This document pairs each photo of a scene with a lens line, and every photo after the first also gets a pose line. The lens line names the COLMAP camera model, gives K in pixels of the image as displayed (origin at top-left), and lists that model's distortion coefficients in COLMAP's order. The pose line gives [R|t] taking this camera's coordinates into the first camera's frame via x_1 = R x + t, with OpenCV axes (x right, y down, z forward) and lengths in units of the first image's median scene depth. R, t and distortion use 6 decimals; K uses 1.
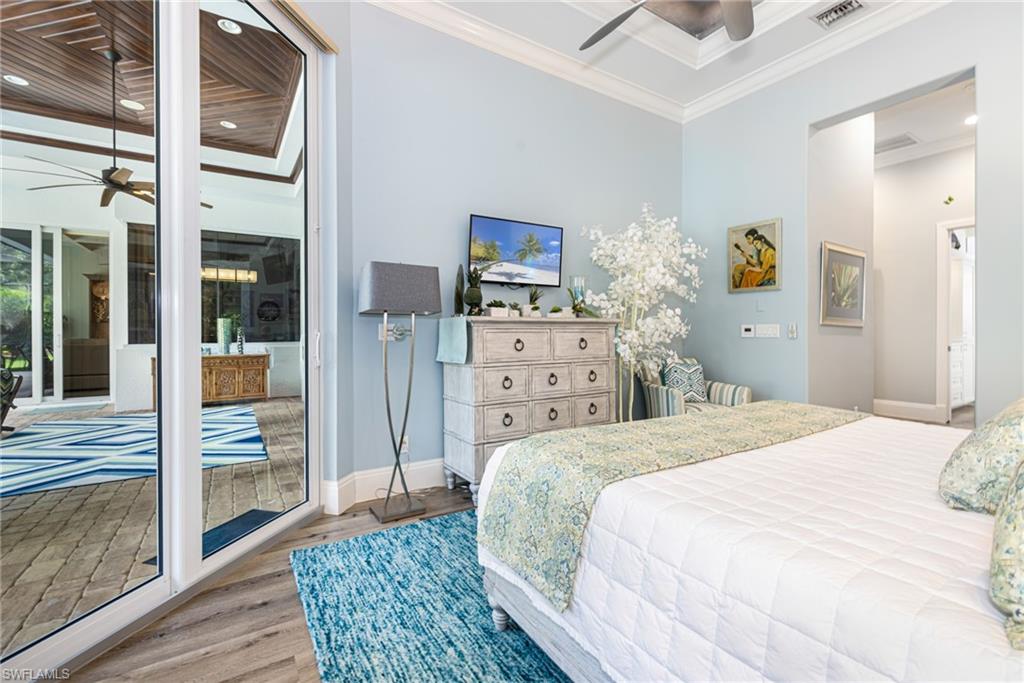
lens RADIAL K [[448.4, 0, 508.8], [0, 448.4, 331.2], [0, 0, 1]] dist [0.001920, 0.001671]
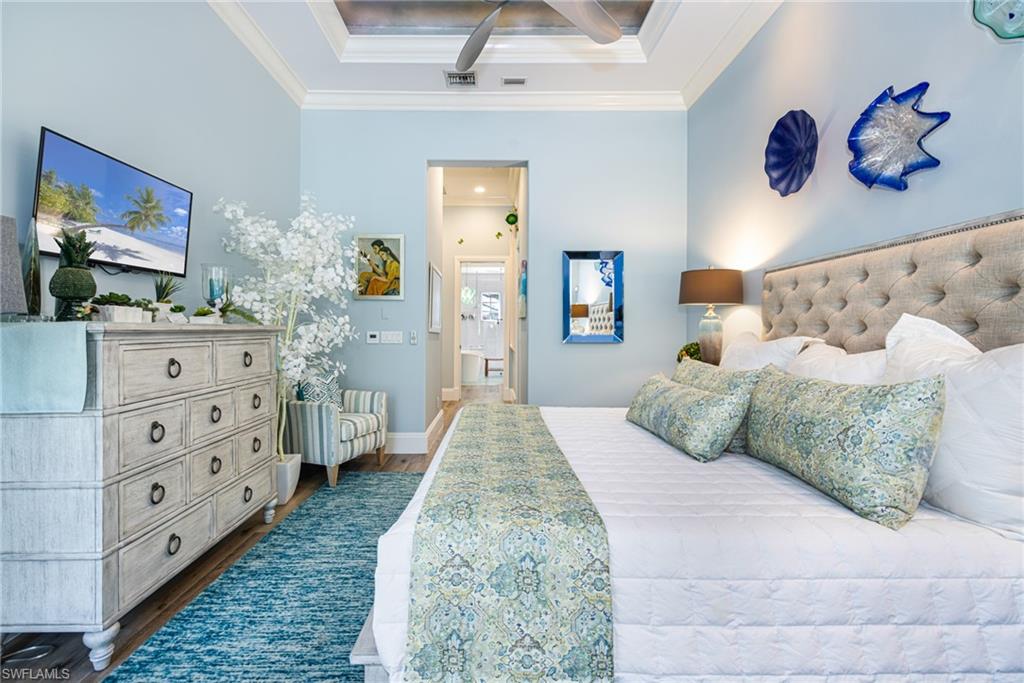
lens RADIAL K [[449.9, 0, 498.5], [0, 449.9, 329.3], [0, 0, 1]] dist [0.001148, 0.000315]
pose [[0.528717, 0.004978, 0.848783, -0.239715], [-0.005236, 0.999983, -0.002604, -0.021546], [-0.848782, -0.003067, 0.528734, 0.249960]]
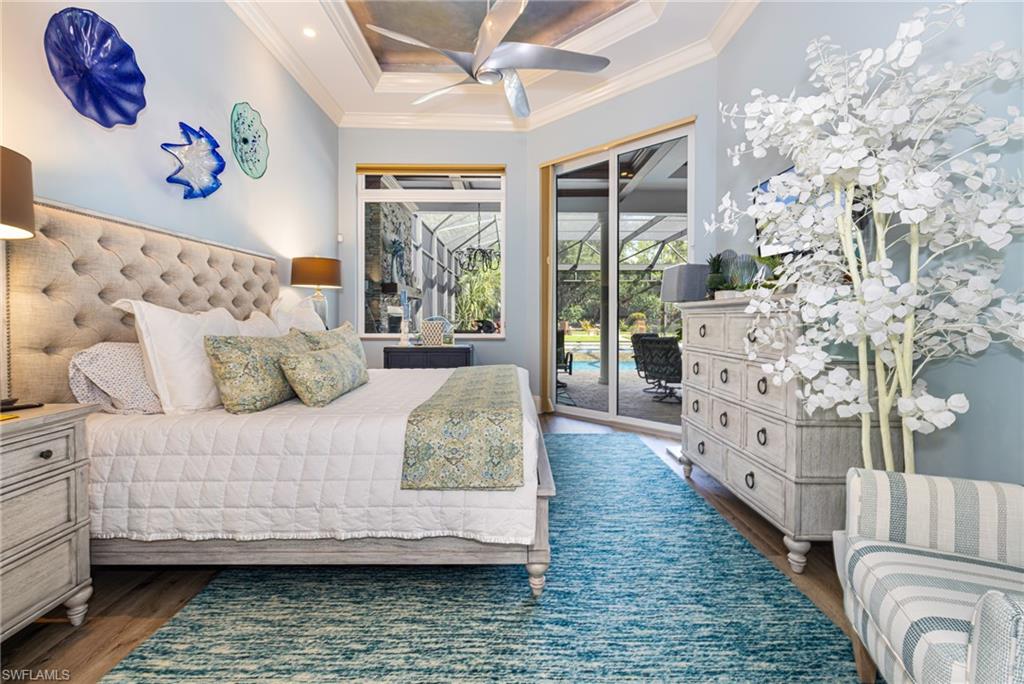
lens RADIAL K [[445.5, 0, 513.6], [0, 445.5, 319.3], [0, 0, 1]] dist [-0.000547, 0.000122]
pose [[-0.526572, 0.006409, -0.850107, 0.907180], [0.000238, 0.999973, 0.007391, 0.000115], [0.850131, 0.003690, -0.526559, 1.021822]]
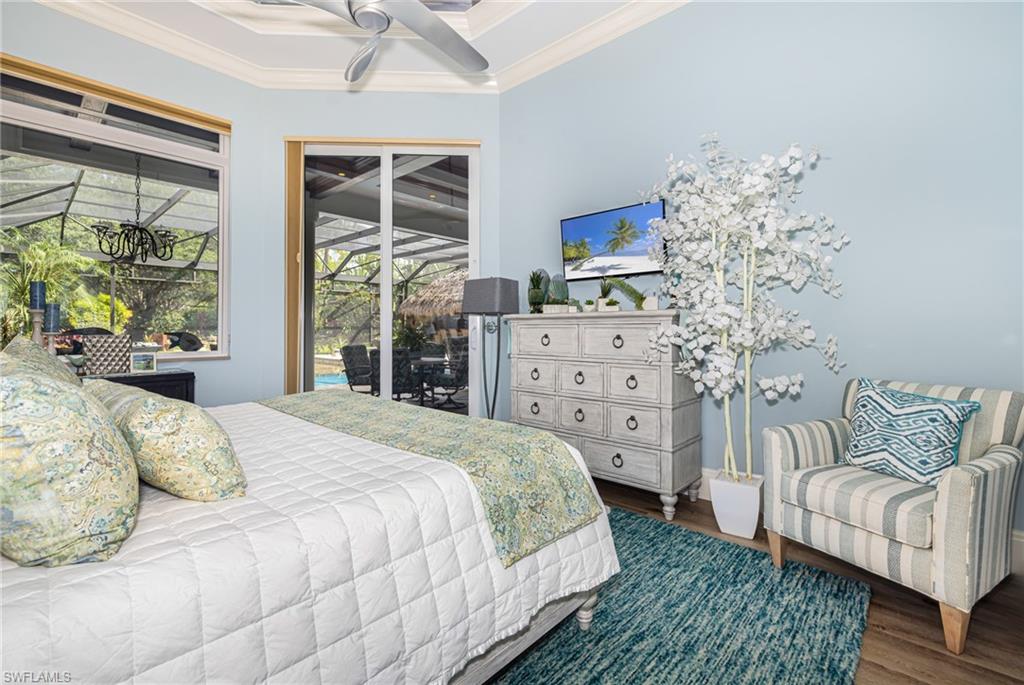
lens RADIAL K [[447.9, 0, 513.6], [0, 447.9, 324.0], [0, 0, 1]] dist [0.000497, -0.000007]
pose [[0.265463, -0.006715, -0.964098, 0.899463], [-0.001625, 0.999971, -0.007412, 0.000927], [0.964120, 0.003534, 0.265445, 0.572503]]
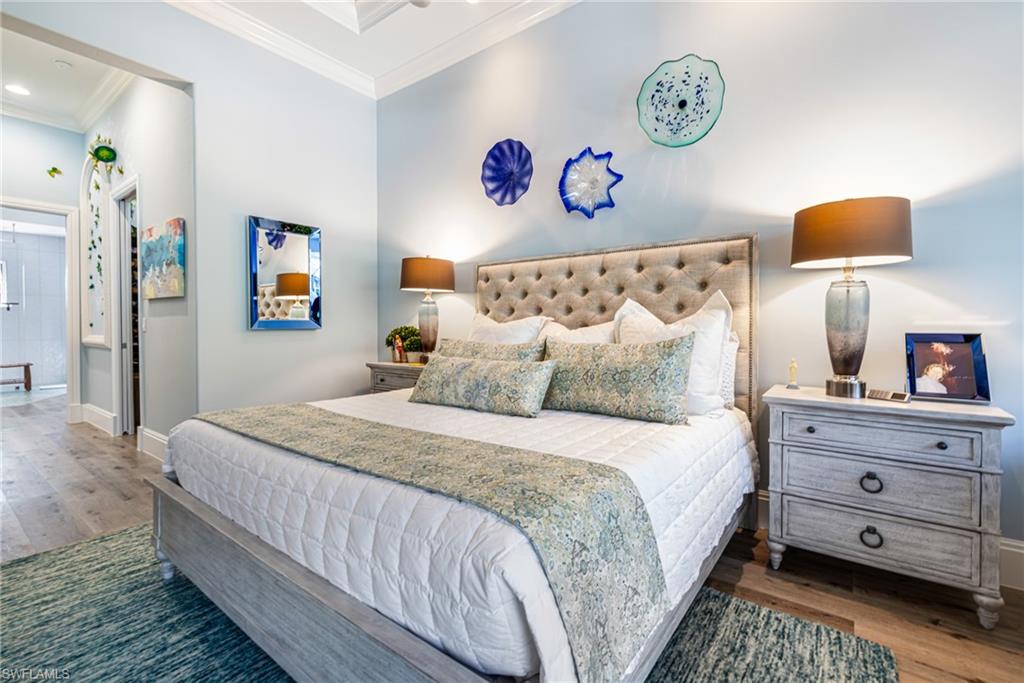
lens RADIAL K [[448.4, 0, 508.8], [0, 448.4, 331.2], [0, 0, 1]] dist [0.001920, 0.001671]
pose [[-0.353521, -0.011036, 0.935362, -0.230031], [0.000326, 0.999929, 0.011921, 0.002214], [-0.935427, 0.004520, -0.353492, 0.569773]]
